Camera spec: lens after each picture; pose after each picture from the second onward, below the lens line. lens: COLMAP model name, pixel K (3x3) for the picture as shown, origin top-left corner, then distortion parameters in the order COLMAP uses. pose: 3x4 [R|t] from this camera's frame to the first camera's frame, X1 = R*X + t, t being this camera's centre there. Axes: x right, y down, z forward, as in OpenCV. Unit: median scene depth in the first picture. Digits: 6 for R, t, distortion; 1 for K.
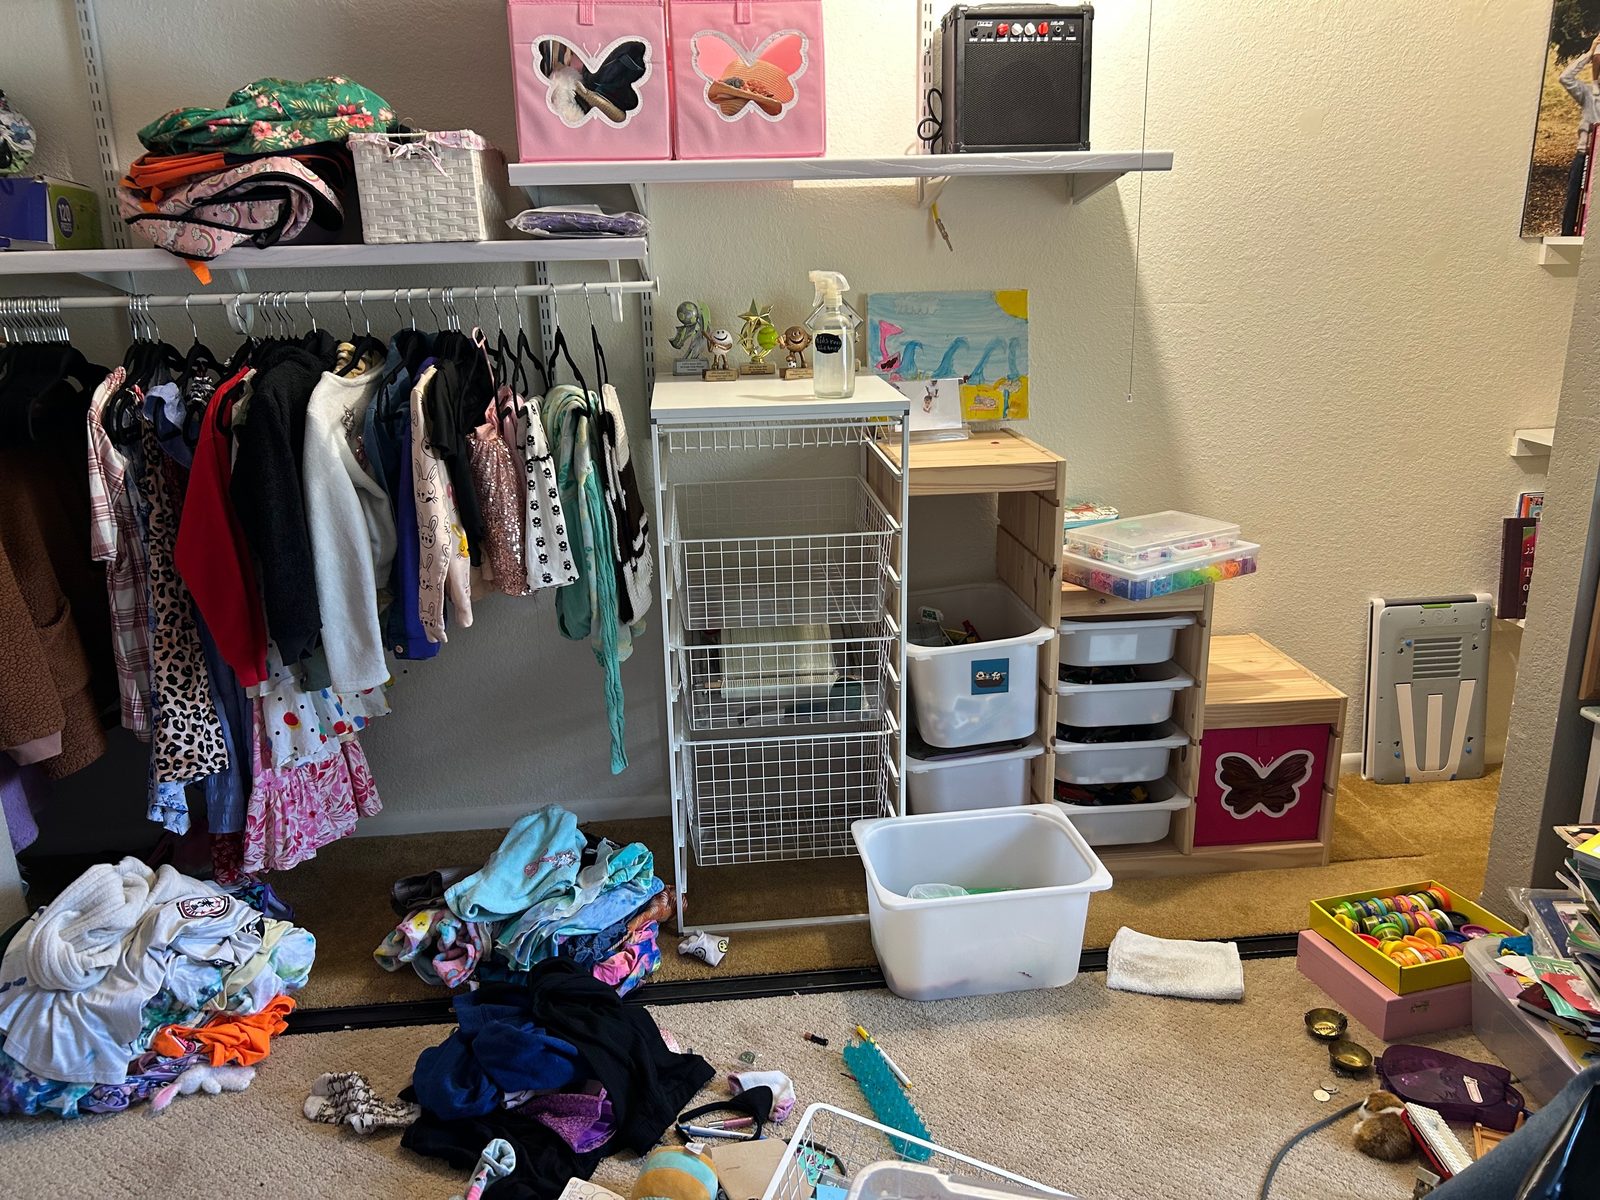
lens RADIAL K [[1190.6, 0, 800.0], [0, 1190.6, 600.0], [0, 0, 1]] dist [0.050511, -0.046567]
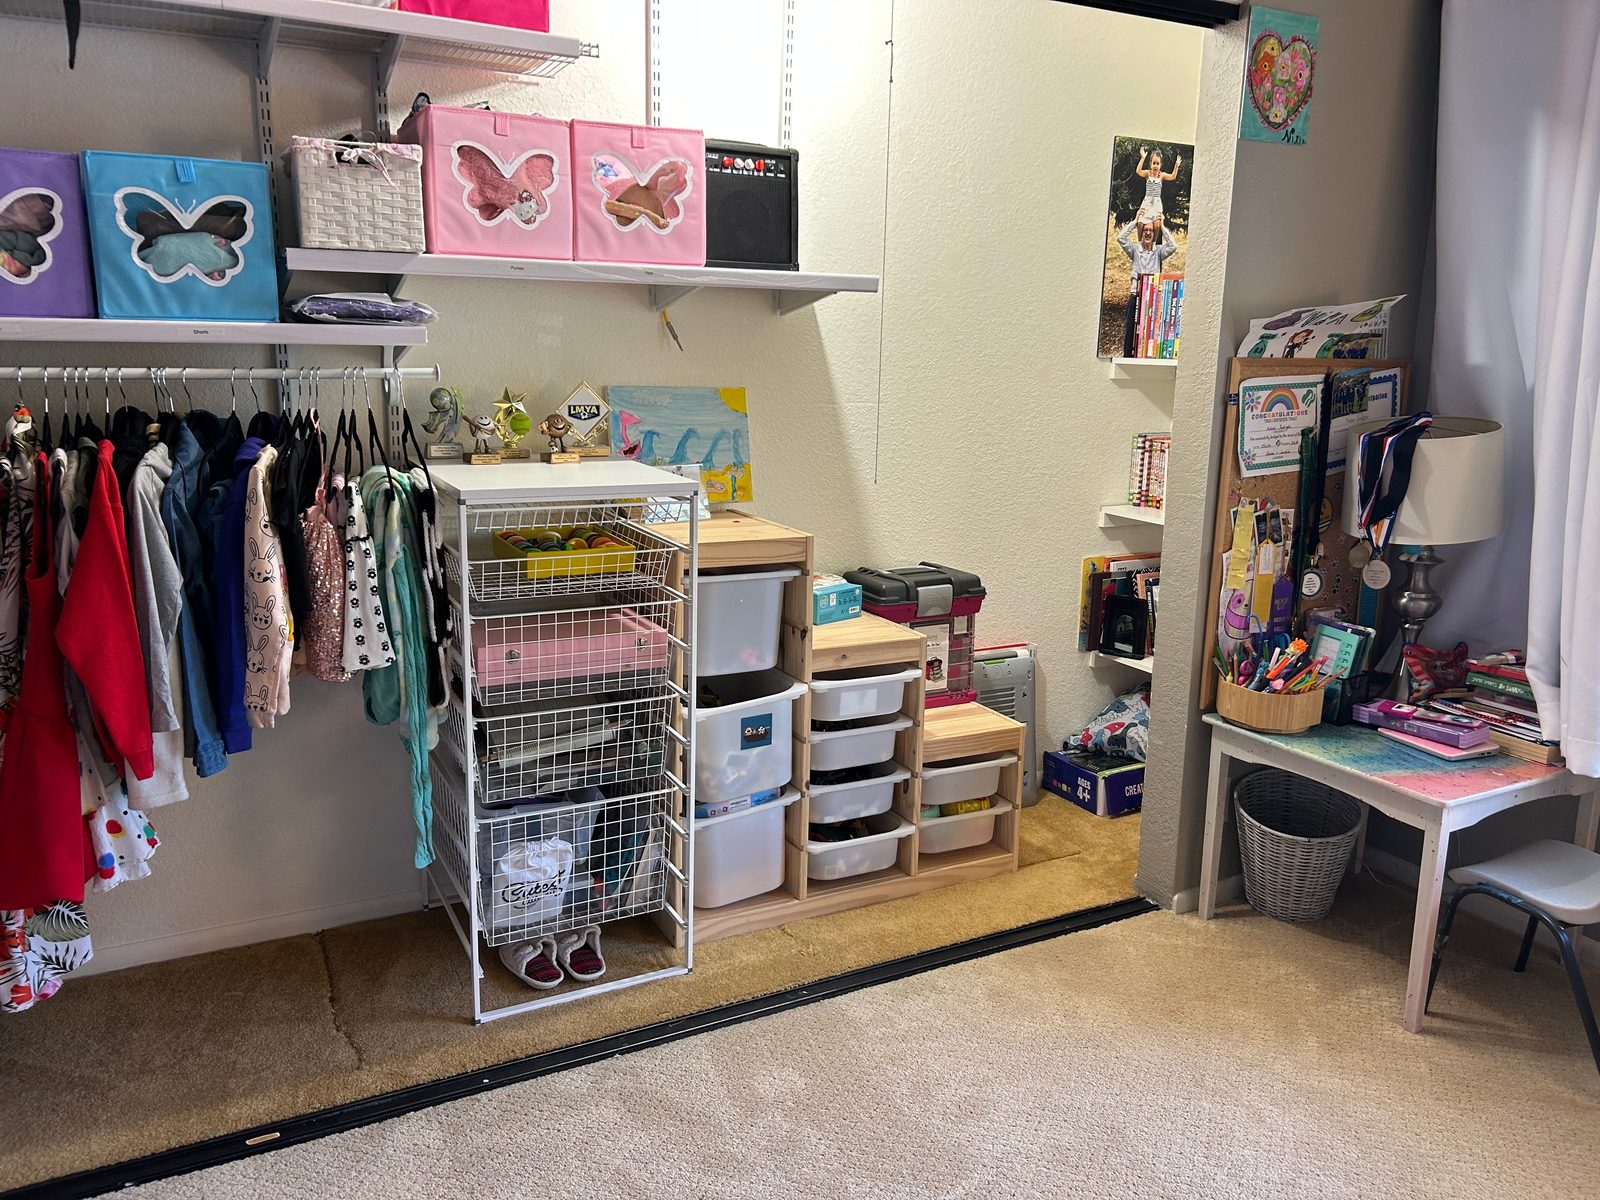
lens RADIAL K [[1189.1, 0, 787.3], [0, 1189.1, 591.0], [0, 0, 1]] dist [0.061022, -0.069313]
pose [[0.928542, -0.038284, 0.369247, -0.205607], [0.070049, 0.994869, -0.073000, 0.016837], [-0.364558, 0.093649, 0.926460, -0.035021]]
